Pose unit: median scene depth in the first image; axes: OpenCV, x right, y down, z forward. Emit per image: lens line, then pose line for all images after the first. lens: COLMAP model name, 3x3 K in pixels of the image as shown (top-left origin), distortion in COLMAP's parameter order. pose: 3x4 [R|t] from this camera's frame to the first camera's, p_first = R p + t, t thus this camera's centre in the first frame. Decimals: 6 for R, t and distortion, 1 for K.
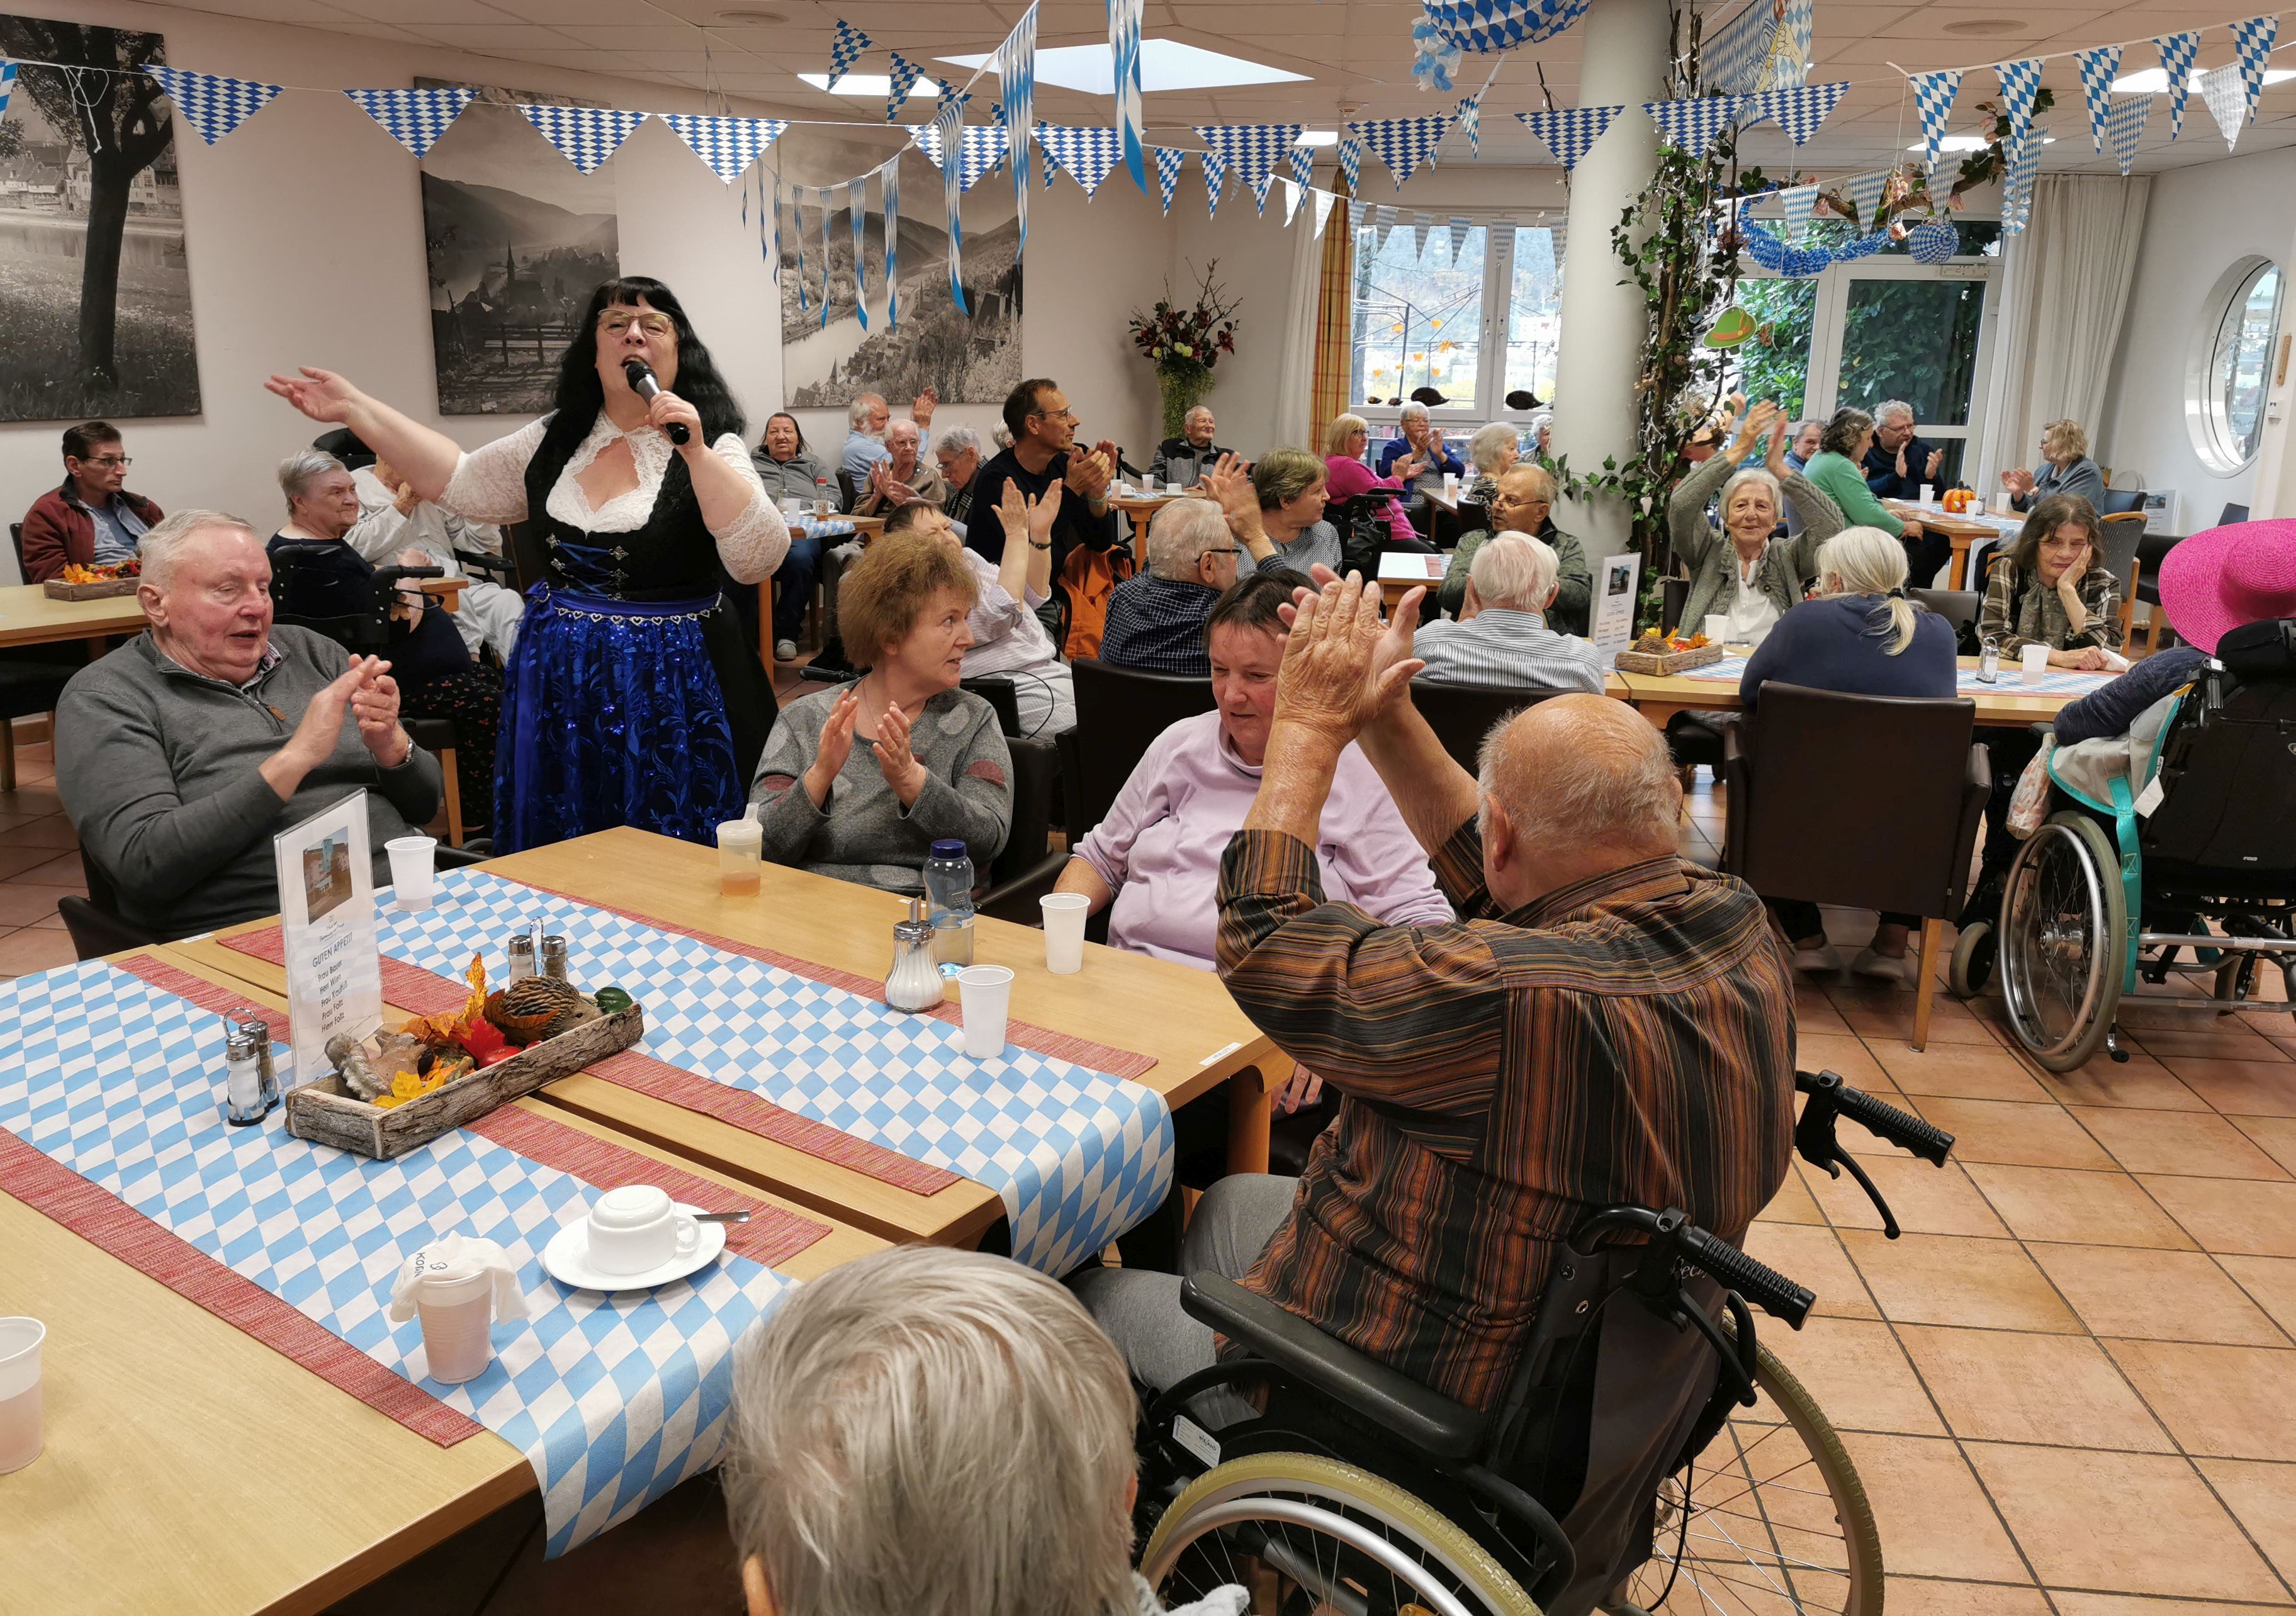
lens RADIAL K [[1734.0, 0, 1220.9], [0, 1734.0, 718.3], [0, 0, 1]] dist [0.030449, -0.035855]
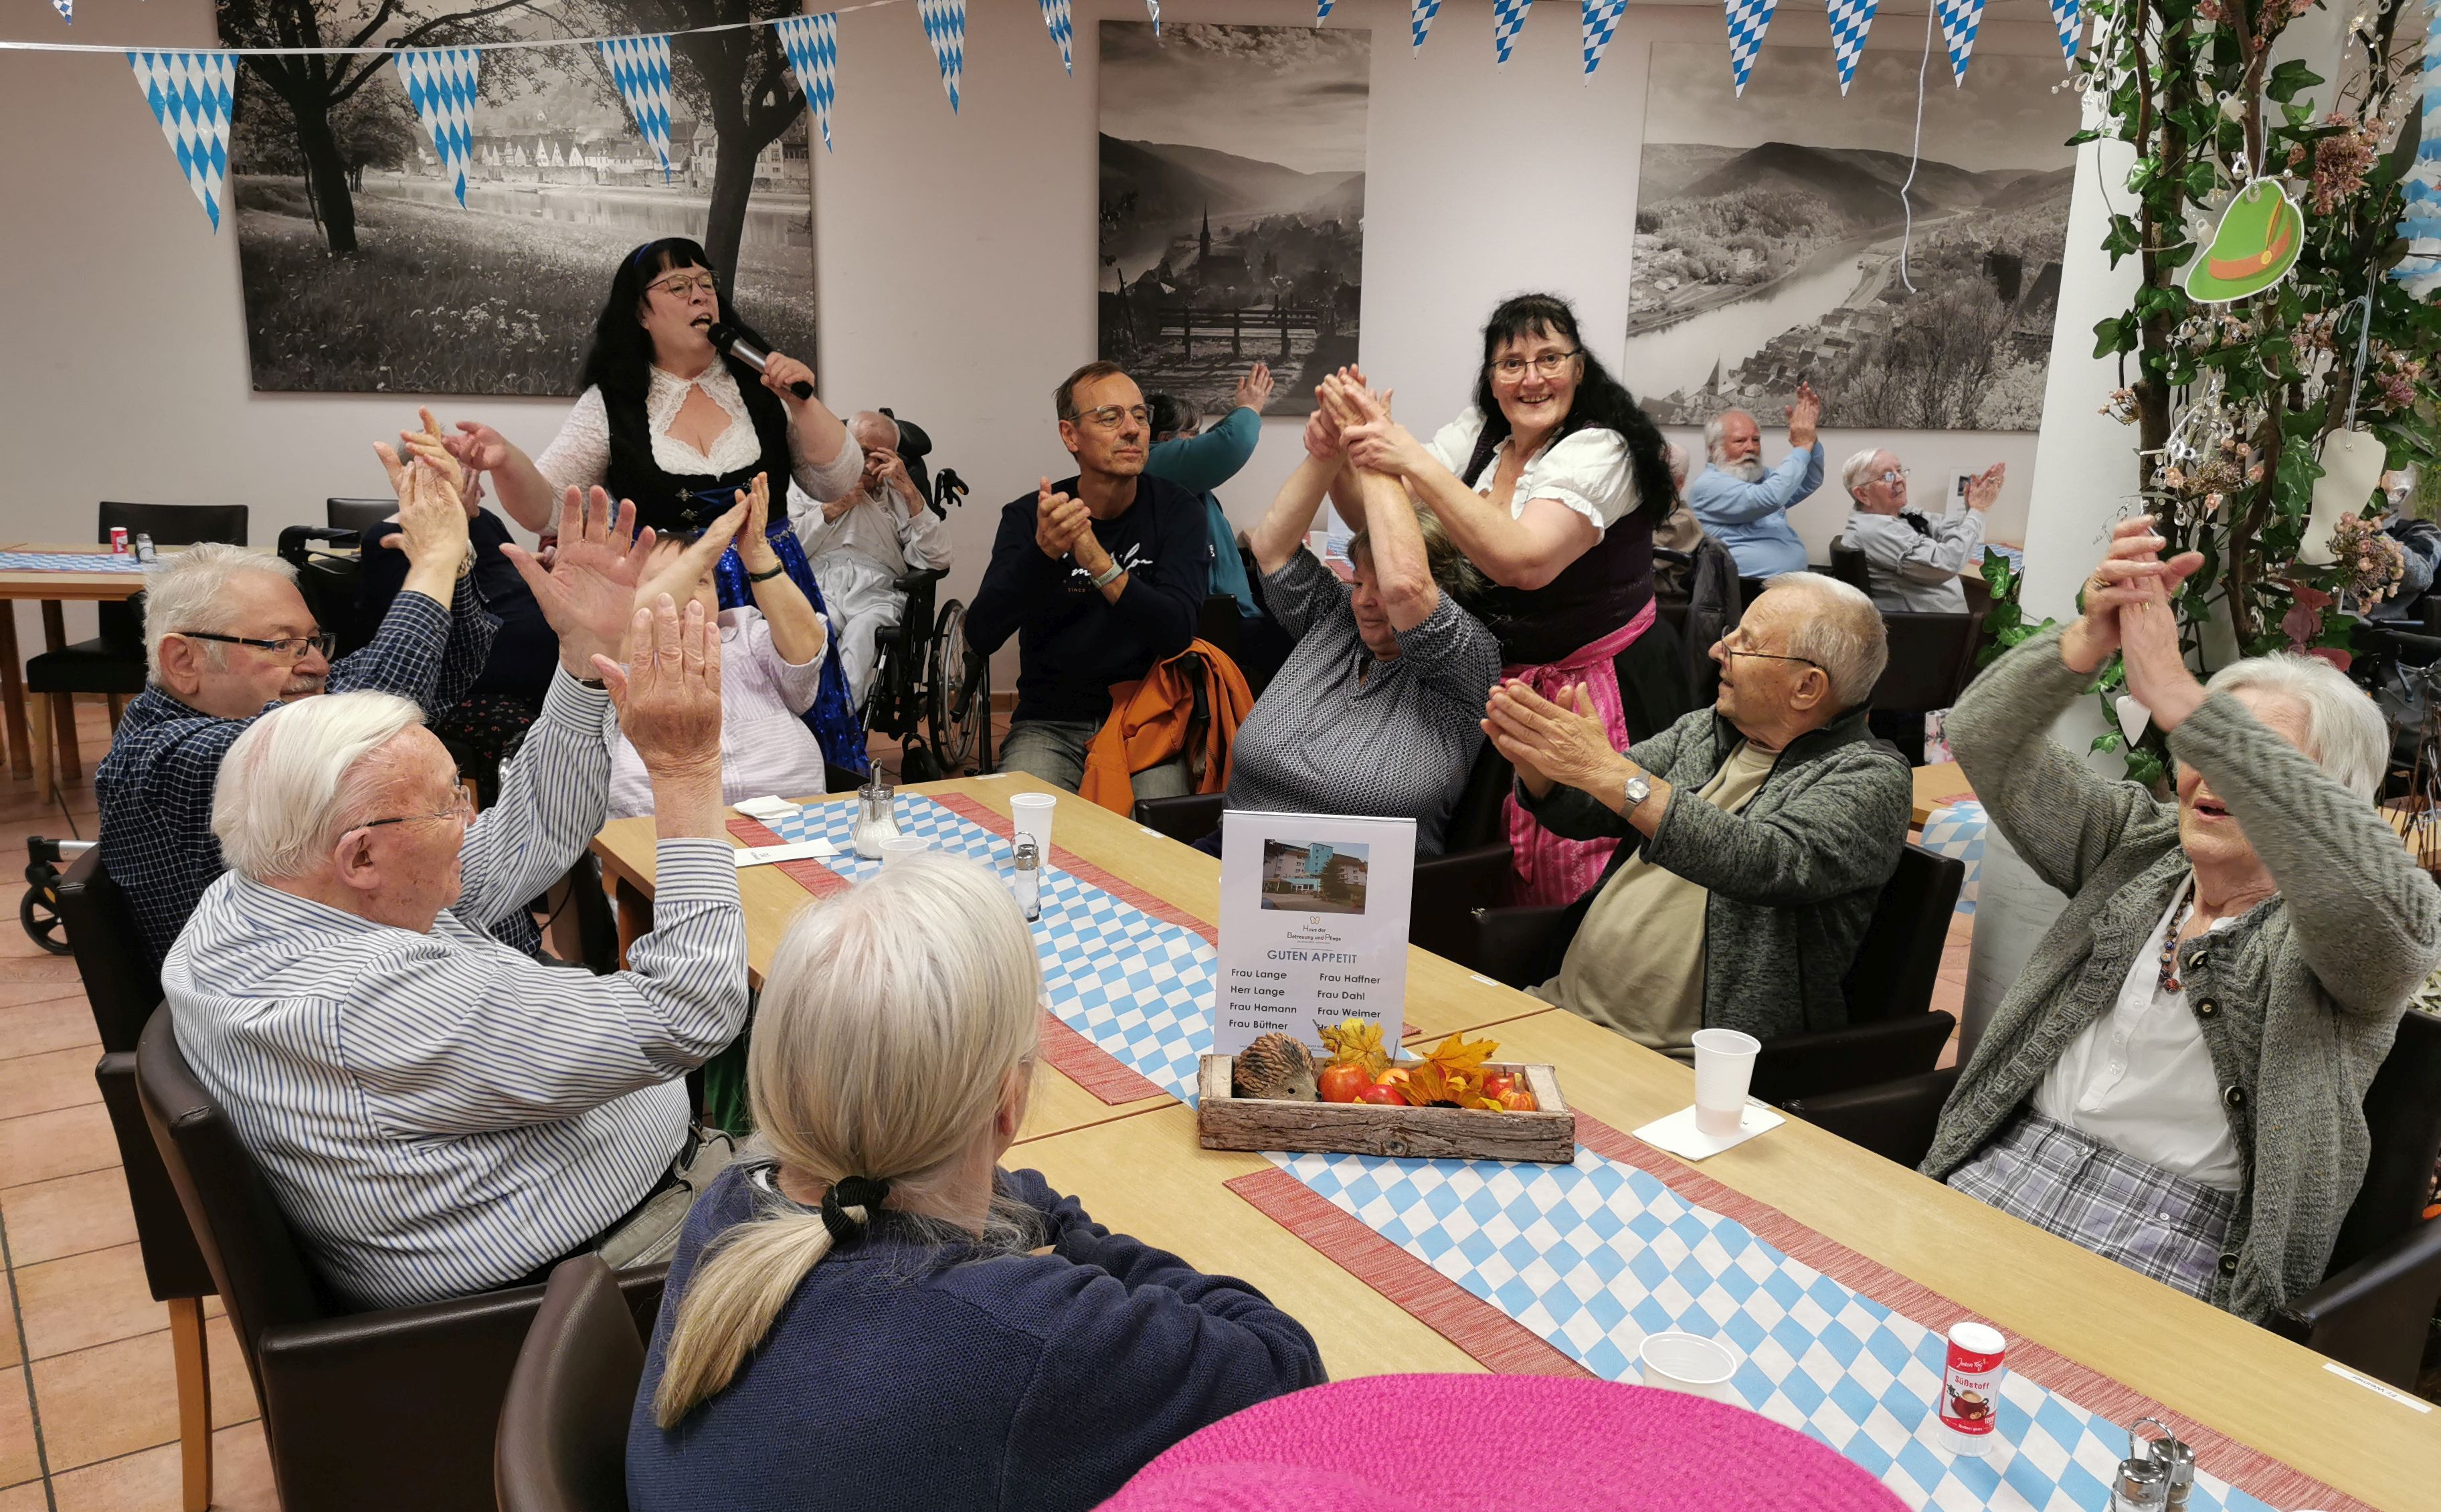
lens RADIAL K [[1936.4, 0, 1201.5], [0, 1936.4, 751.6], [0, 0, 1]] dist [0.072244, -0.081997]
pose [[0.640006, 0.169258, -0.749496, 0.423552], [-0.177123, 0.981665, 0.070440, -0.105096], [0.747676, 0.087671, 0.658251, 0.512399]]
